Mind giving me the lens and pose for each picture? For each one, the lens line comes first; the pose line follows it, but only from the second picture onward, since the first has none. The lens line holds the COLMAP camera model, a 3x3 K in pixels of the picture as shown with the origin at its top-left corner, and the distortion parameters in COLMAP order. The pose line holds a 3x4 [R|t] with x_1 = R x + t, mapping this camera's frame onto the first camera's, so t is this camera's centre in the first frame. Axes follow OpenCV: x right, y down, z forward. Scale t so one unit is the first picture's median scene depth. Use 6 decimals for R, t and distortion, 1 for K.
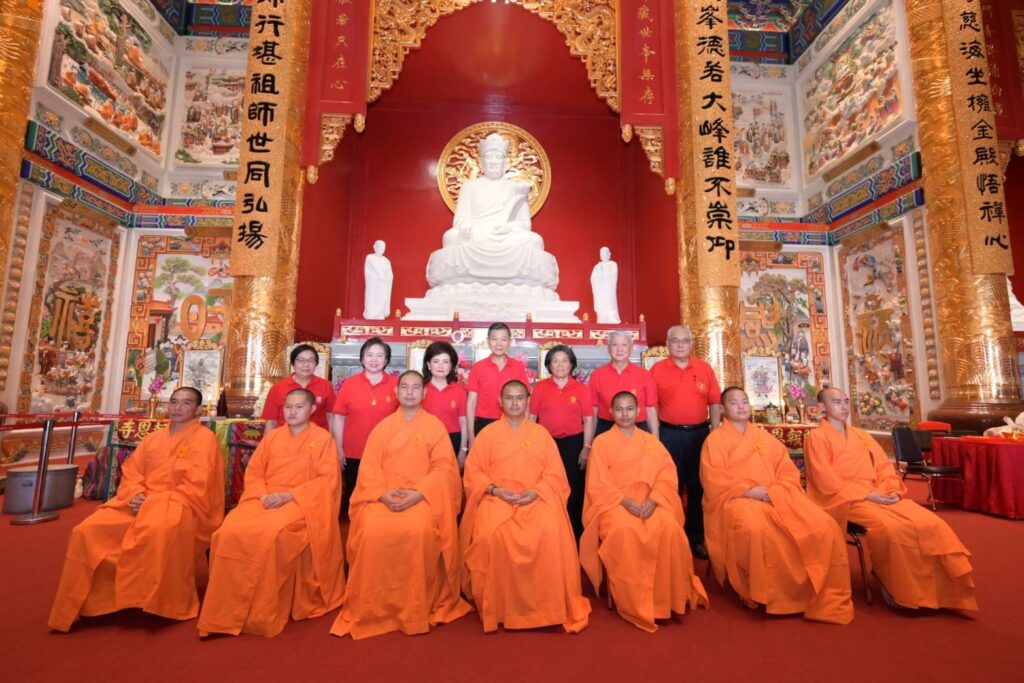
lens RADIAL K [[462.4, 0, 514.0], [0, 462.4, 341.3], [0, 0, 1]] dist [0.000910, -0.000370]
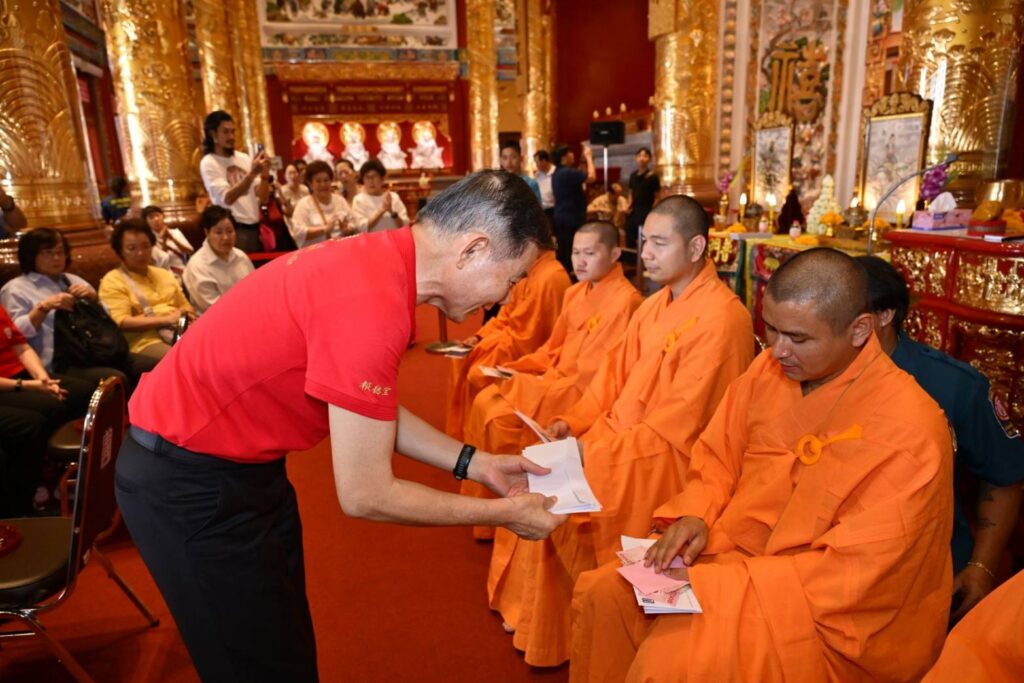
lens RADIAL K [[674.4, 0, 511.1], [0, 674.4, 346.0], [0, 0, 1]] dist [-0.001911, -0.005644]
pose [[0.212741, 0.225125, -0.950821, 0.146605], [0.156668, 0.952647, 0.260611, 0.004053], [0.964467, -0.204406, 0.167397, 0.257656]]
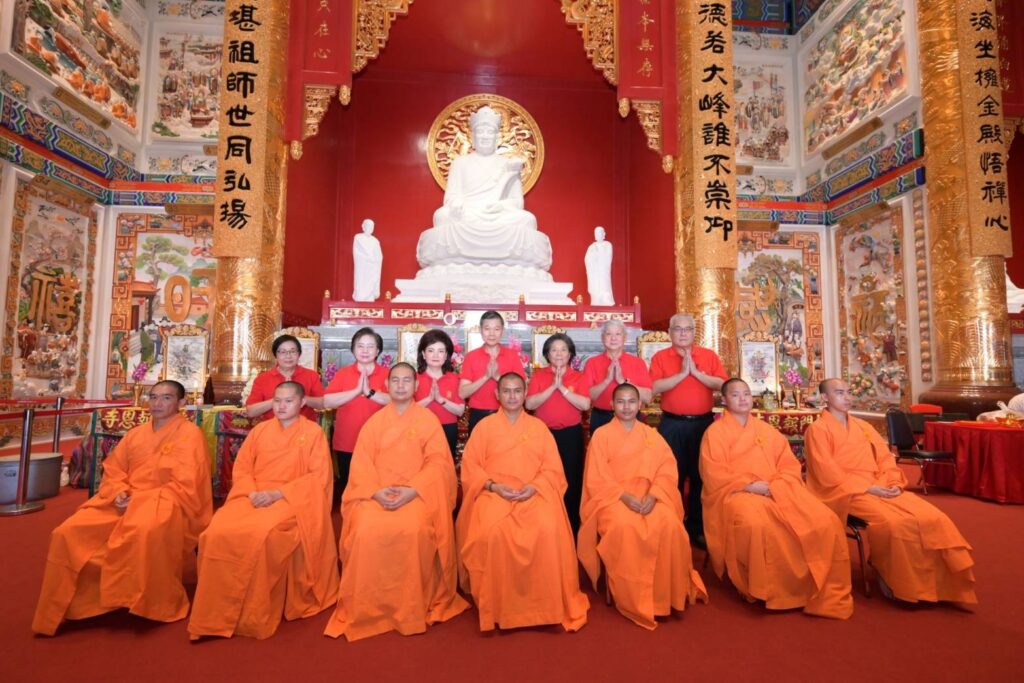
lens RADIAL K [[462.4, 0, 510.8], [0, 462.4, 344.2], [0, 0, 1]] dist [0.000910, -0.000370]
pose [[0.999915, -0.001046, 0.013008, -0.004337], [0.000342, 0.998540, 0.054018, -0.009765], [-0.013045, -0.054009, 0.998455, 0.014383]]
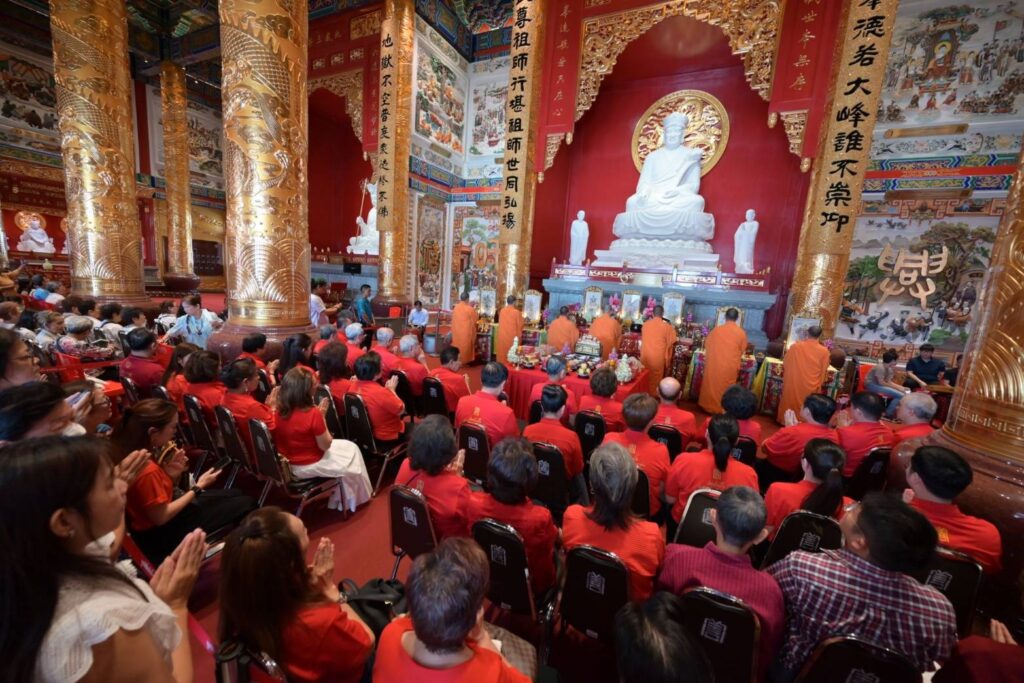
lens RADIAL K [[402.6, 0, 514.3], [0, 402.6, 341.8], [0, 0, 1]] dist [-0.001715, 0.000313]
pose [[0.872081, 0.125970, -0.472871, 0.216921], [-0.004878, 0.968490, 0.249004, -0.135435], [0.489338, -0.214845, 0.845216, -0.357646]]
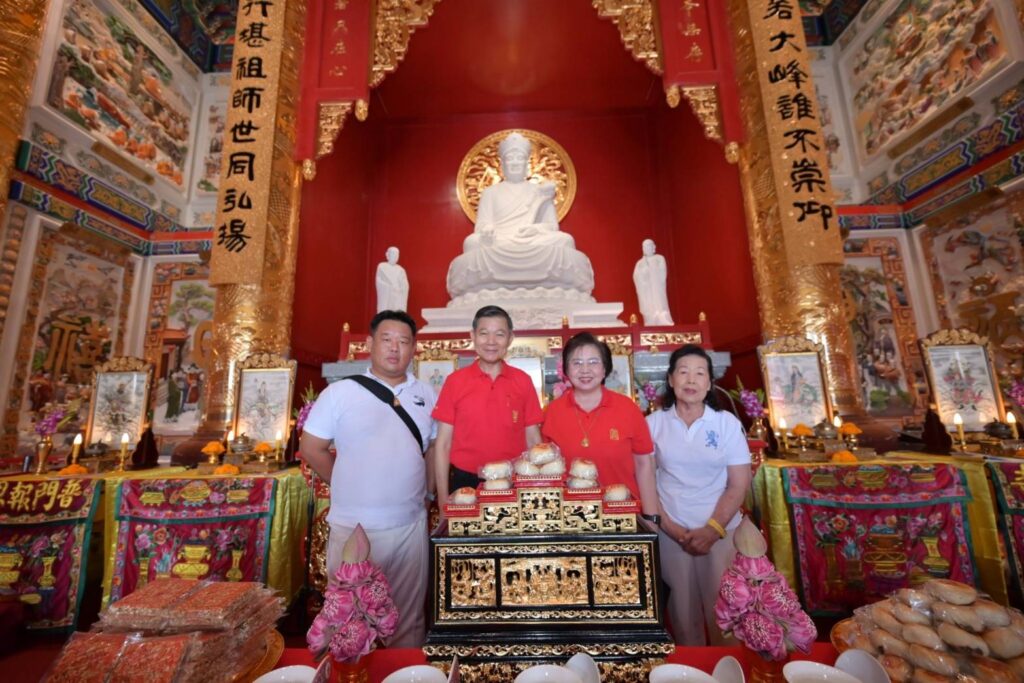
lens RADIAL K [[402.6, 0, 508.3], [0, 402.6, 345.0], [0, 0, 1]] dist [-0.001715, 0.000313]
pose [[0.996295, -0.047232, -0.071869, -0.021060], [0.043563, 0.997707, -0.051793, 0.022385], [0.074150, 0.048471, 0.996068, 0.263678]]
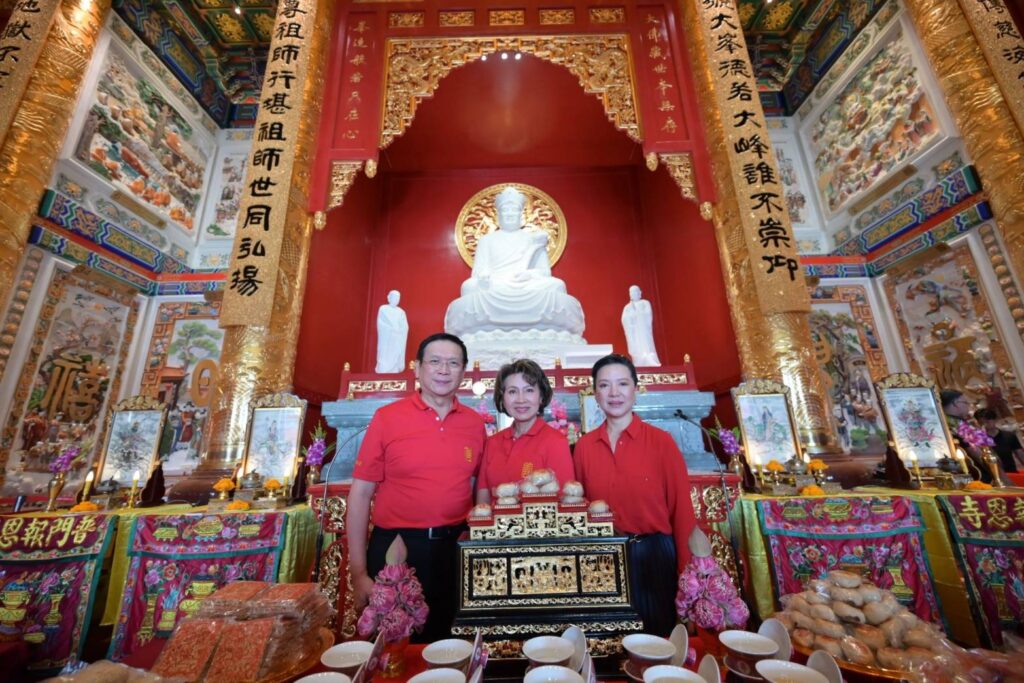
lens RADIAL K [[402.6, 0, 511.0], [0, 402.6, 338.5], [0, 0, 1]] dist [-0.001715, 0.000313]
pose [[0.997919, -0.048833, -0.042105, -0.023295], [0.041537, 0.986327, -0.159477, 0.020603], [0.049317, 0.157396, 0.986303, 0.228814]]
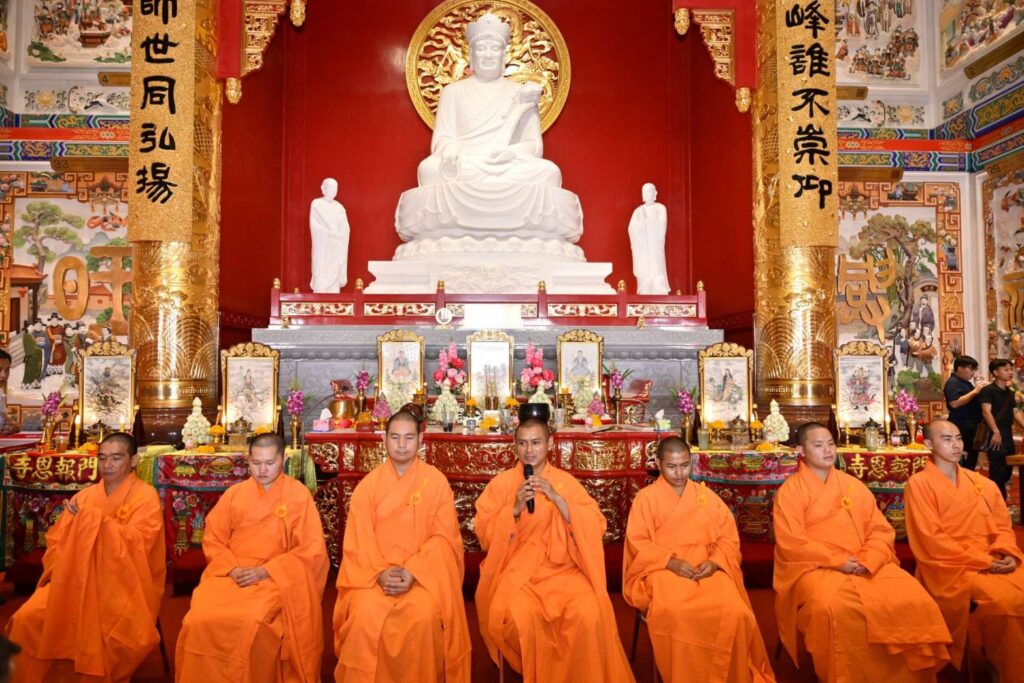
lens RADIAL K [[674.4, 0, 510.5], [0, 674.4, 343.4], [0, 0, 1]] dist [-0.001911, -0.005644]
pose [[0.999935, -0.010320, -0.004908, -0.012574], [0.010685, 0.996625, 0.081386, -0.051065], [0.004052, -0.081433, 0.996671, -0.046541]]
